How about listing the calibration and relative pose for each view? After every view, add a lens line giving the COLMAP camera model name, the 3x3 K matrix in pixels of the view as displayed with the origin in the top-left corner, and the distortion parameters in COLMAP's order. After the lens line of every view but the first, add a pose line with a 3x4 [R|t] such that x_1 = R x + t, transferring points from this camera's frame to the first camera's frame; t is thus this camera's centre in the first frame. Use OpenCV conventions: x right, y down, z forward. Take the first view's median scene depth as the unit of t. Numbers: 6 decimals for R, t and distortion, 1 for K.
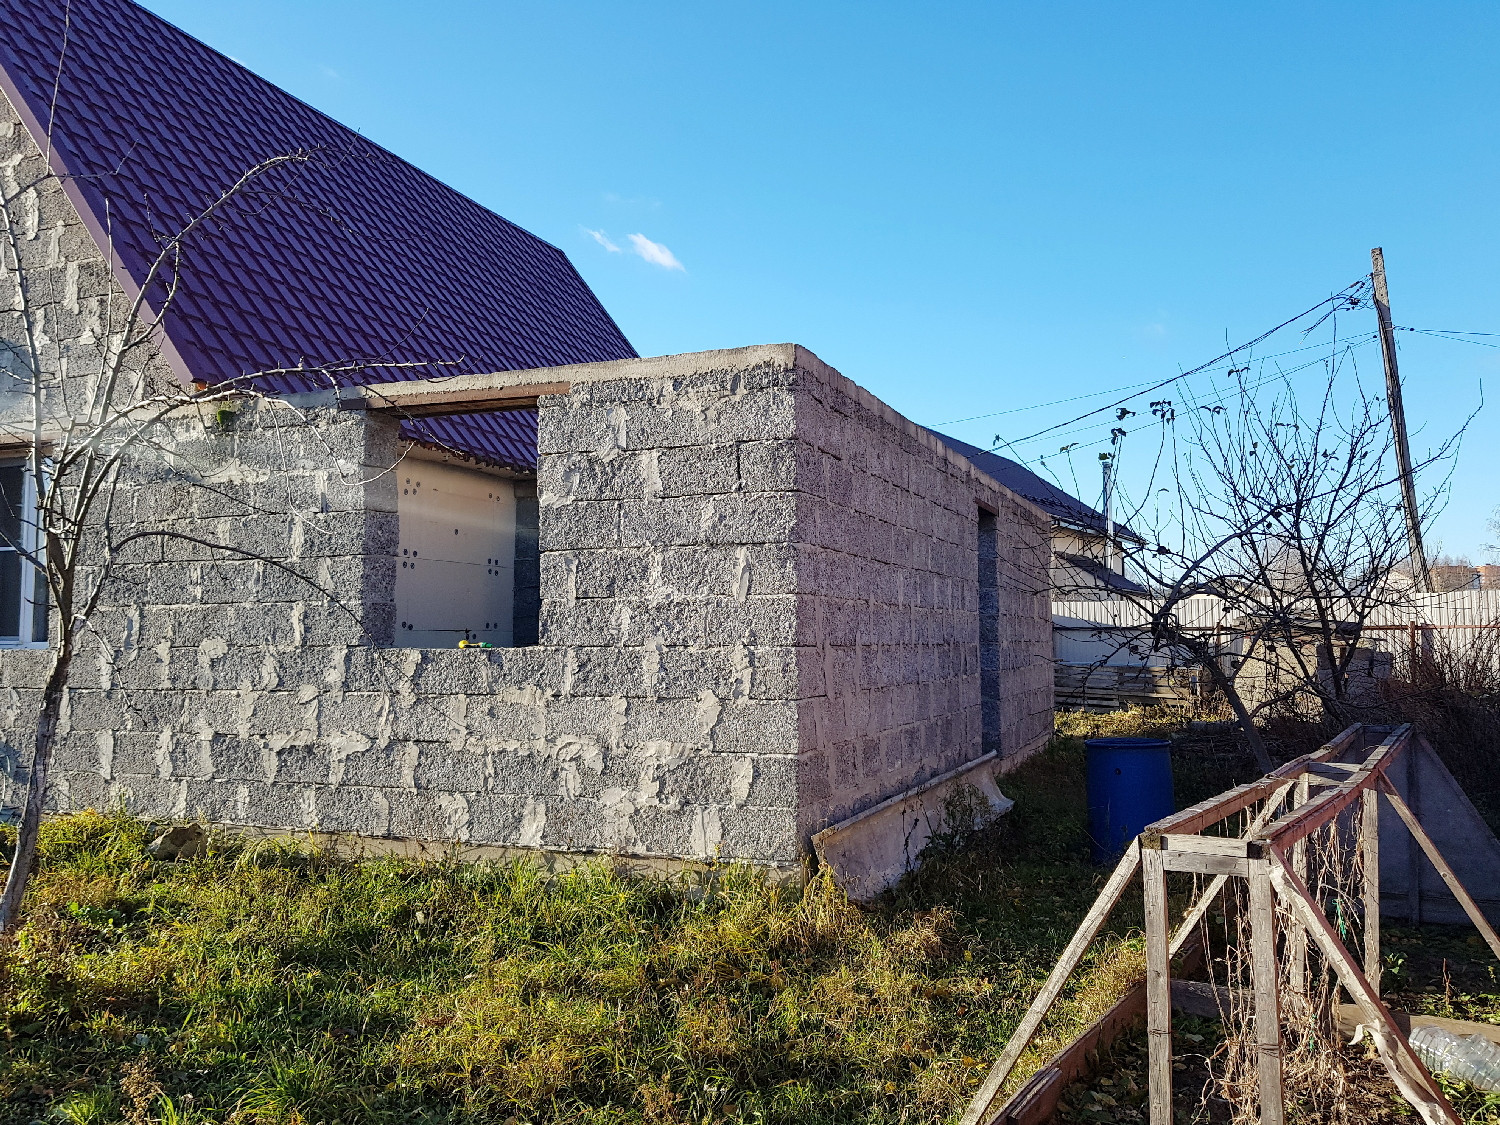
lens RADIAL K [[1195.7, 0, 750.0], [0, 1195.7, 562.5], [0, 0, 1]] dist [0.111092, -0.163104]
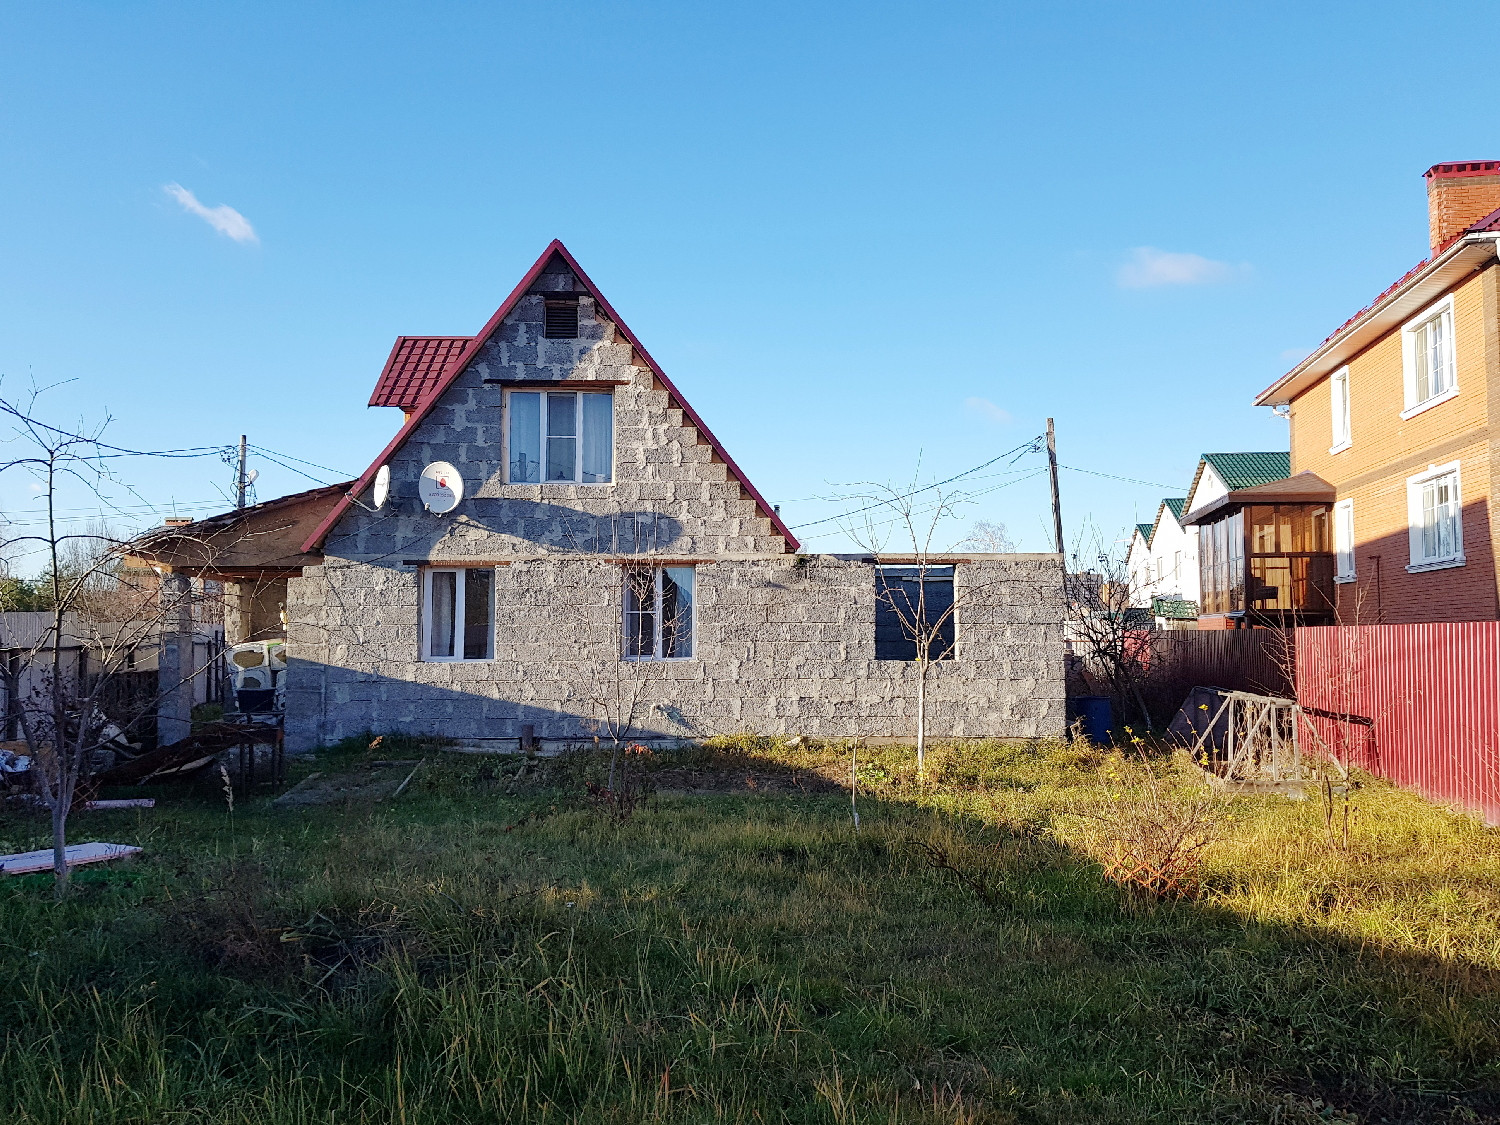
lens RADIAL K [[1195.7, 0, 750.0], [0, 1195.7, 562.5], [0, 0, 1]] dist [0.111092, -0.163104]
pose [[0.911492, 0.020556, 0.410804, -1.555383], [-0.028499, 0.999506, 0.013220, -0.153669], [-0.410330, -0.023757, 0.911628, -1.109192]]
